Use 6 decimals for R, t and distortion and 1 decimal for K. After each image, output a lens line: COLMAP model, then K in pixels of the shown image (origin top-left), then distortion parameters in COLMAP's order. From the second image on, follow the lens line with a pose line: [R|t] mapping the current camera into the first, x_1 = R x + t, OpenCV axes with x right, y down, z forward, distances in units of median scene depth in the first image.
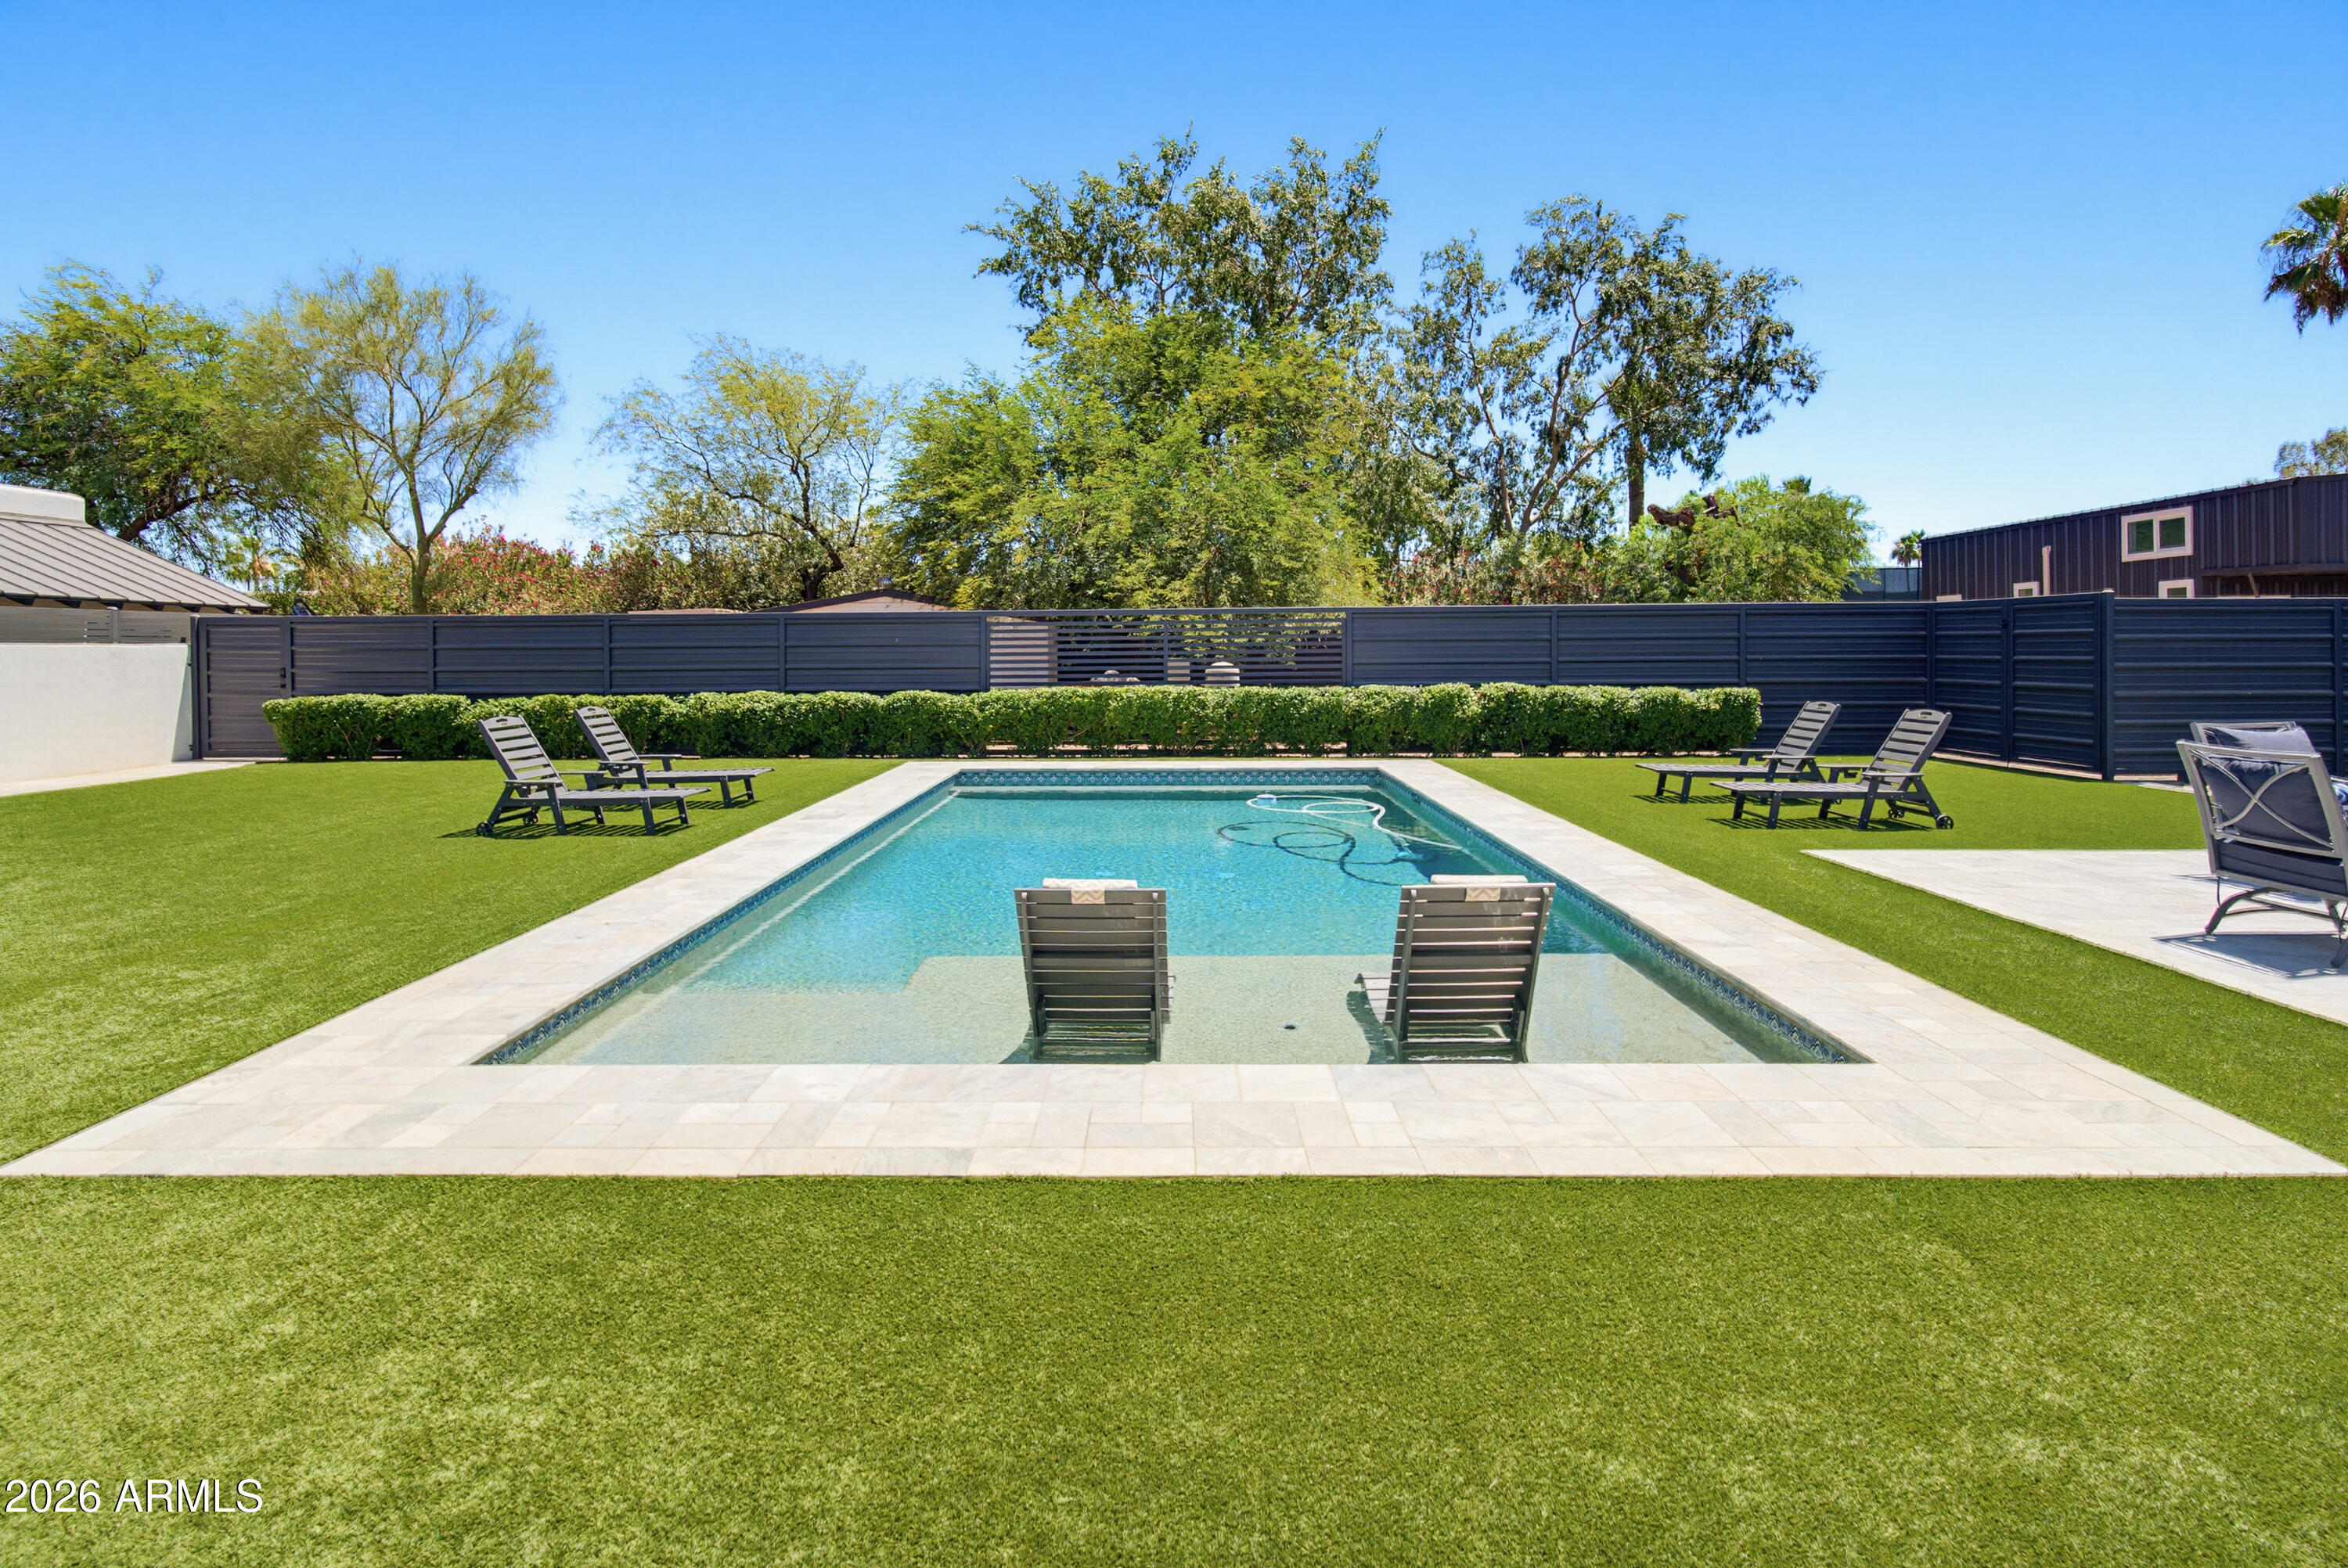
lens RADIAL K [[1135.8, 0, 1183.2], [0, 1135.8, 661.6], [0, 0, 1]] dist [-0.000220, -0.000427]
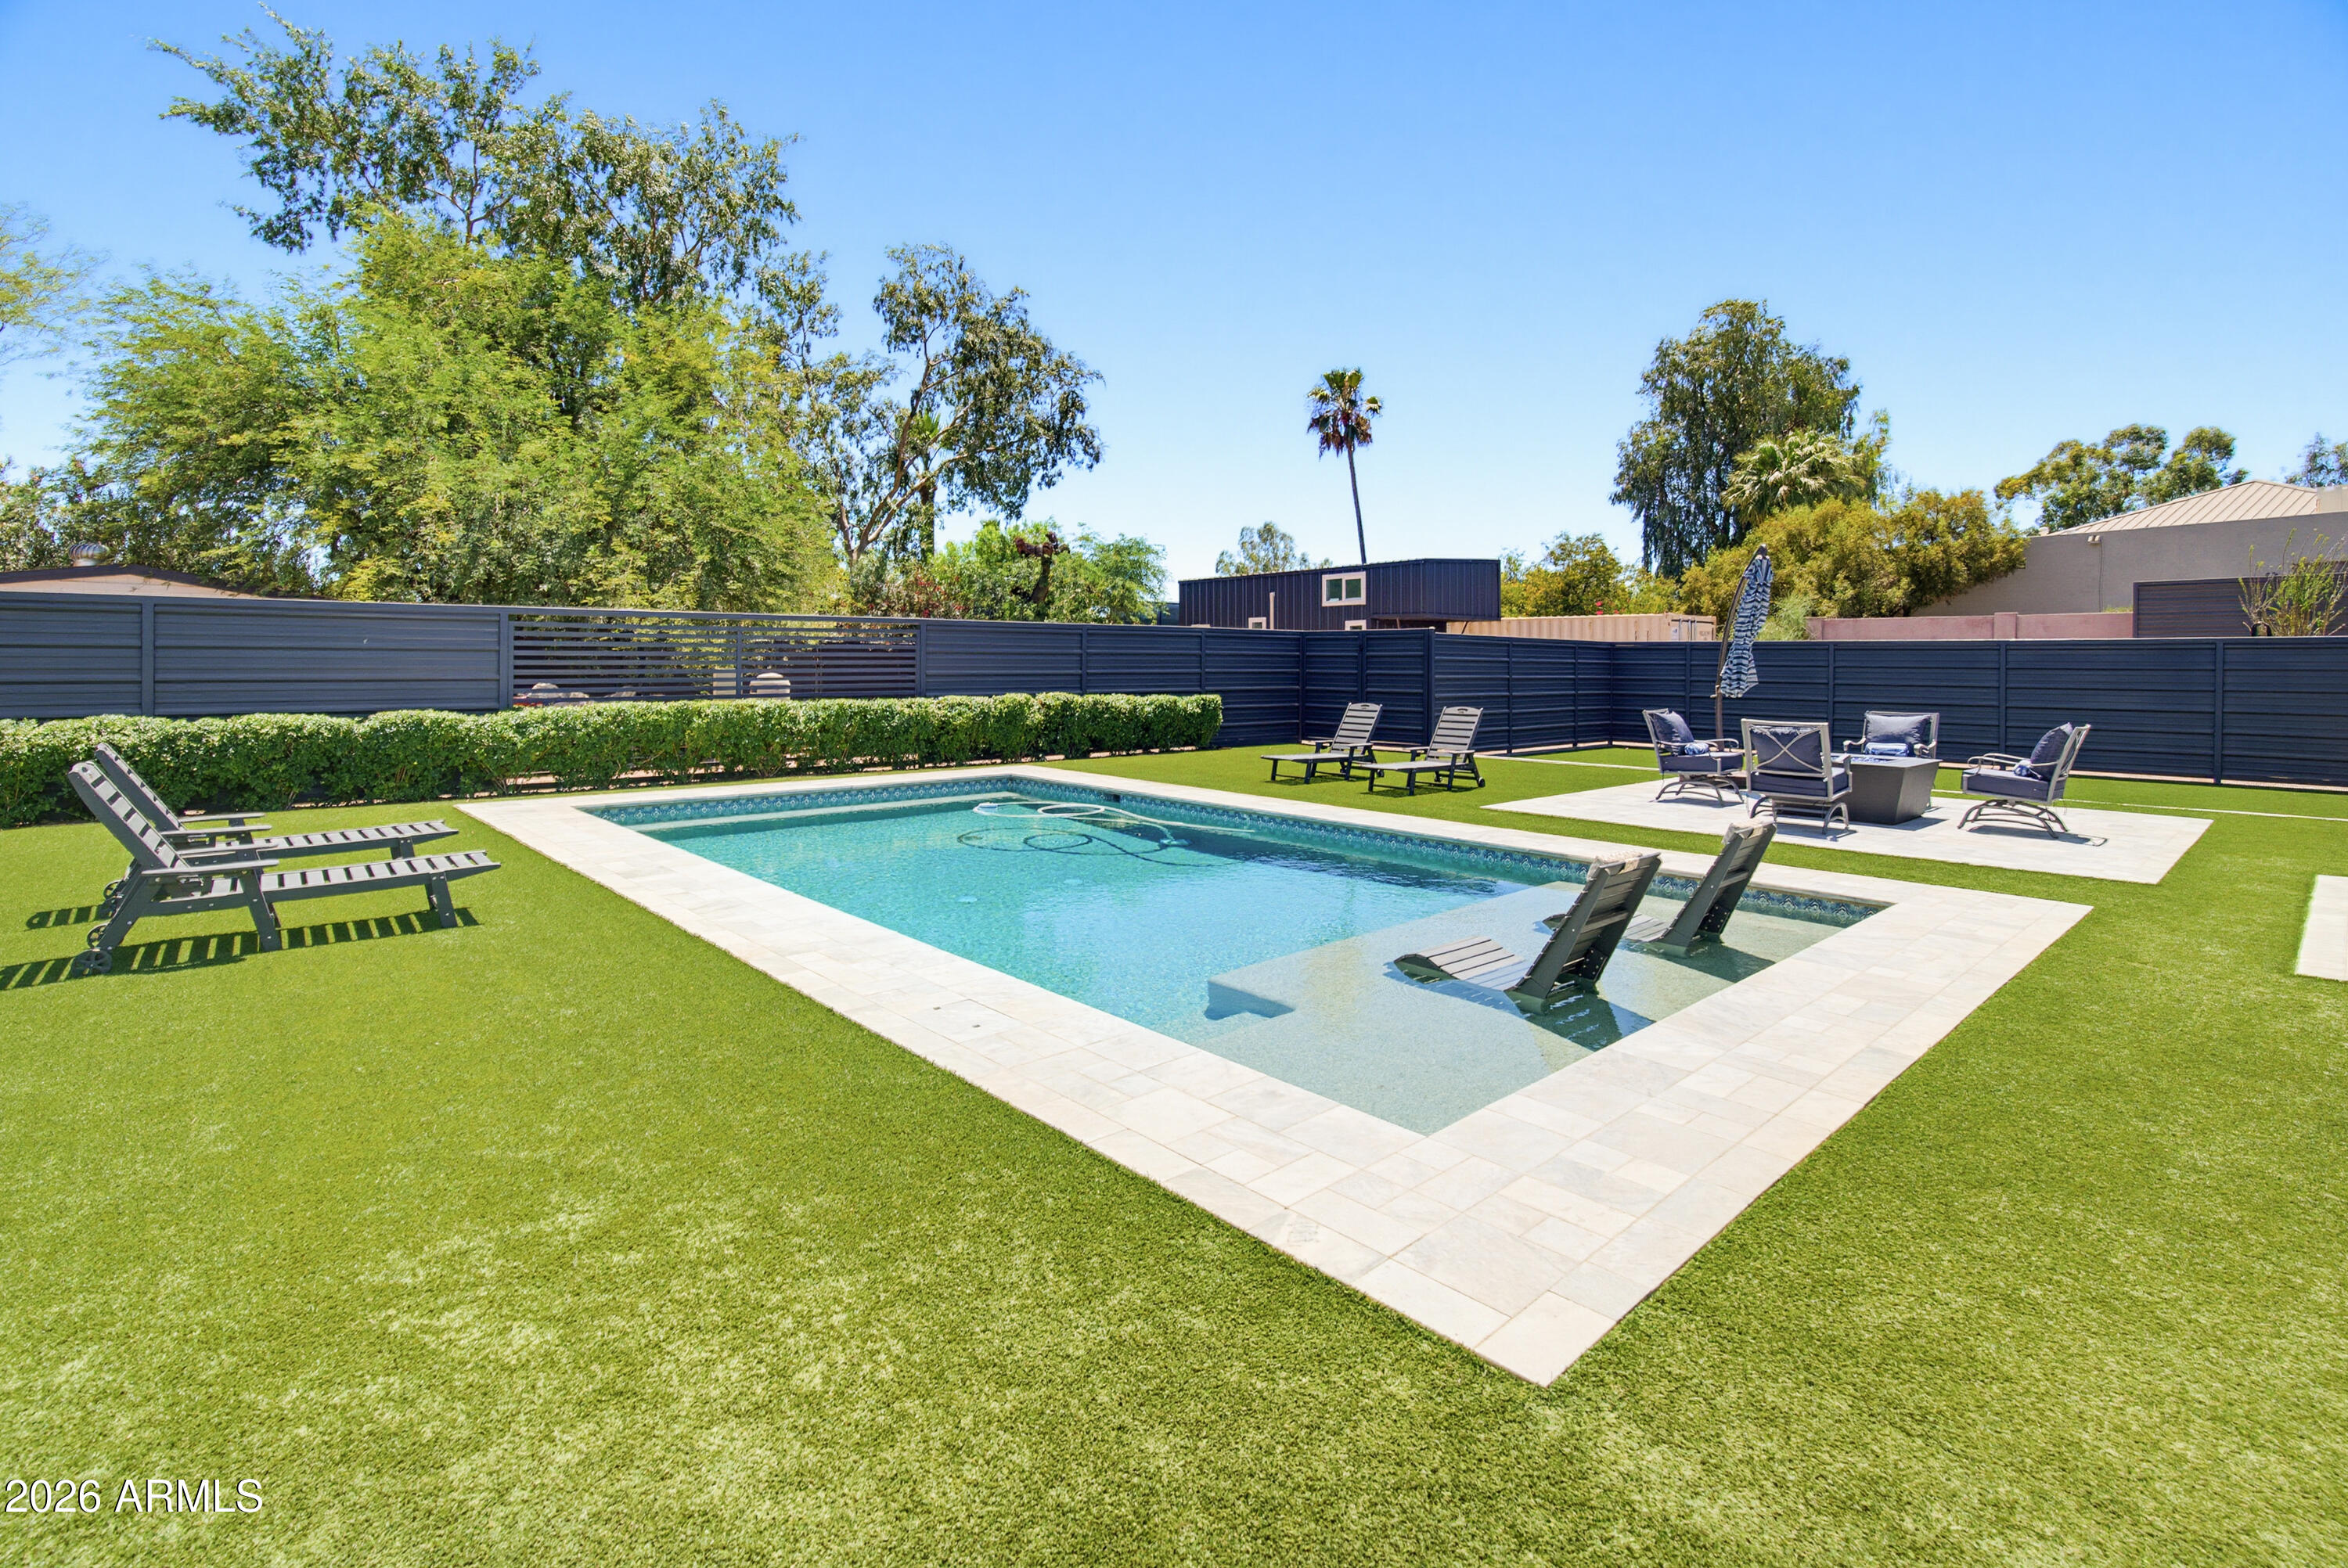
lens RADIAL K [[1088.1, 0, 1180.3], [0, 1088.1, 688.9], [0, 0, 1]] dist [-0.001234, -0.000695]
pose [[0.738526, -0.006746, 0.674192, -0.342539], [-0.001064, 0.999937, 0.011171, 0.002788], [-0.674225, -0.008967, 0.738472, 0.134517]]
